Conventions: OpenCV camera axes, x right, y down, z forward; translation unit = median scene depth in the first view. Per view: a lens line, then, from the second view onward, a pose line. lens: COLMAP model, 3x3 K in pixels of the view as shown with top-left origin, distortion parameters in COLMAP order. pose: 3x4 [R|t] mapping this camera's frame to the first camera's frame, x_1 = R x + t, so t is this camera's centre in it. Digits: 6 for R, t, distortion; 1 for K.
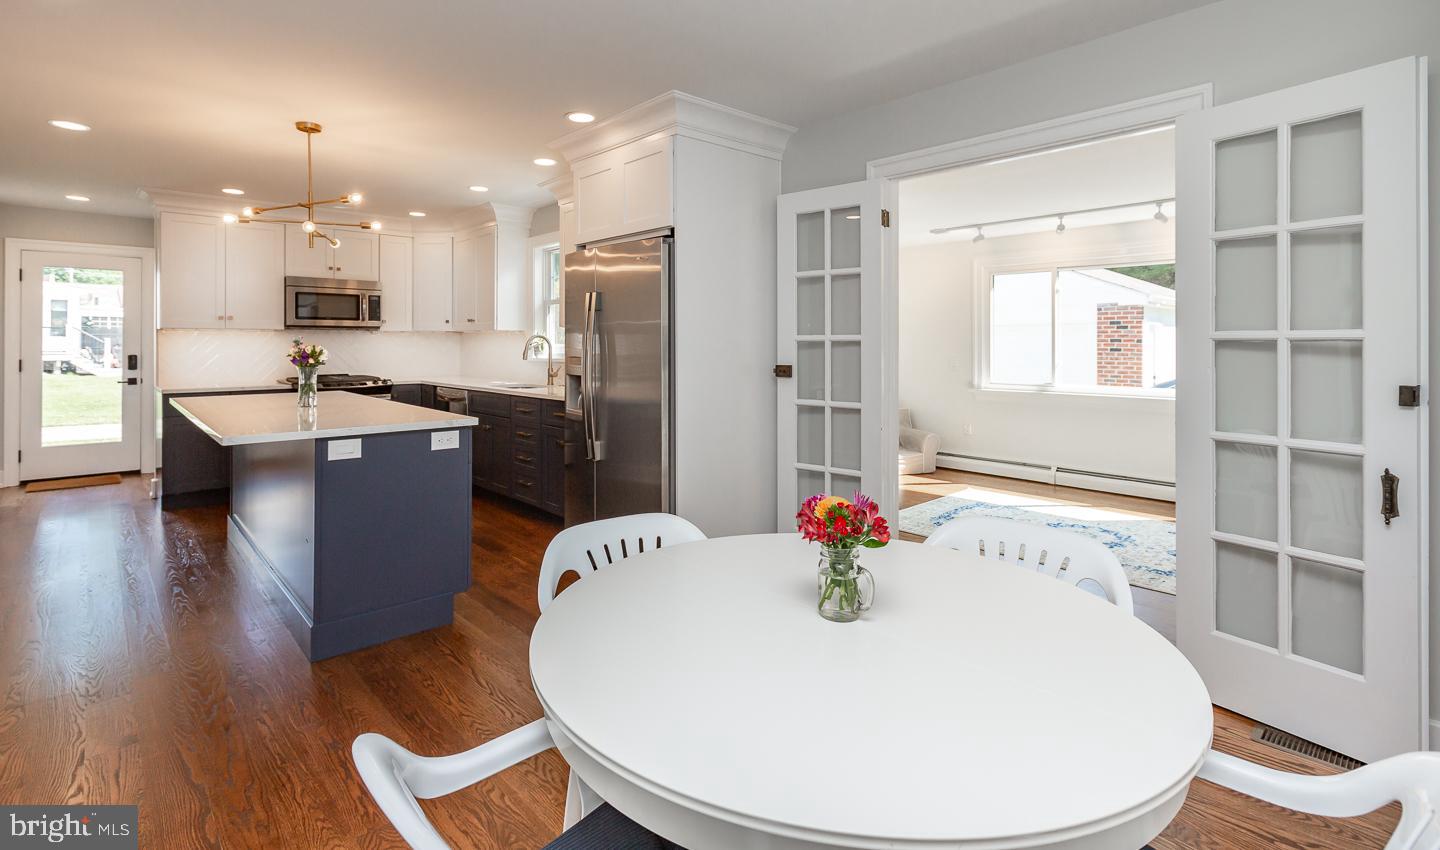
lens RADIAL K [[656.8, 0, 722.1], [0, 656.8, 342.7], [0, 0, 1]] dist [-0.000647, -0.000633]
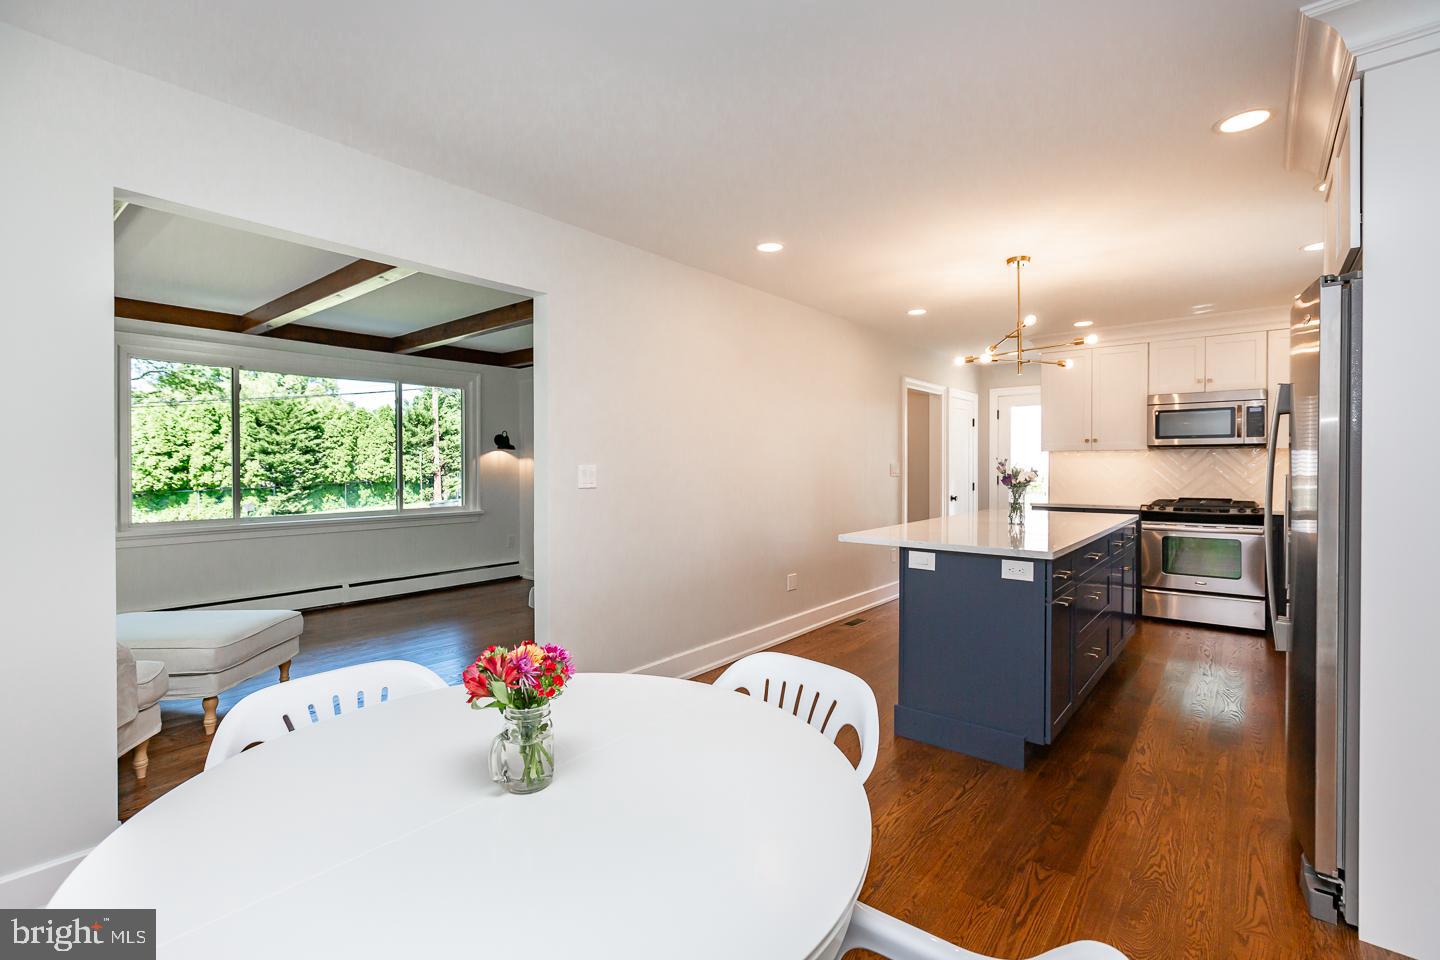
lens RADIAL K [[654.4, 0, 720.0], [0, 654.4, 480.0], [0, 0, 1]] dist [0.000158, 0.000008]
pose [[0.126925, 0.023315, -0.991638, 0.217037], [0.005703, 0.999690, 0.024234, -0.002276], [0.991896, -0.008731, 0.126753, 0.226443]]
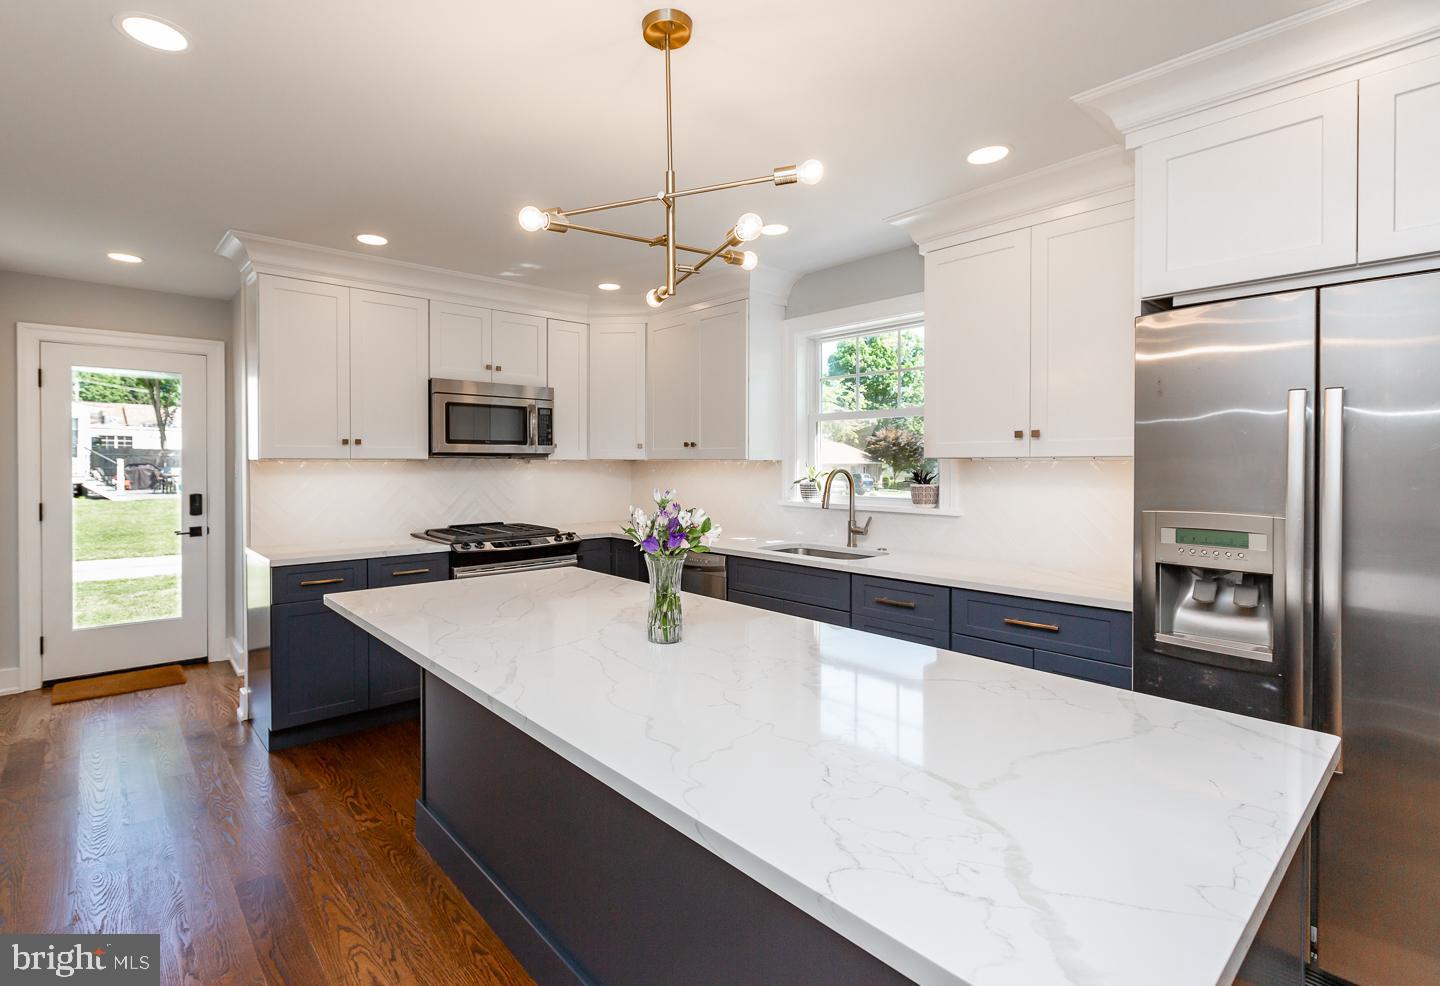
lens RADIAL K [[686.6, 0, 714.5], [0, 686.6, 470.7], [0, 0, 1]] dist [0.001121, 0.000553]
pose [[0.999390, 0.000678, -0.034923, -0.339850], [-0.000239, 0.999921, 0.012549, -0.016411], [0.034929, -0.012533, 0.999311, 0.305453]]
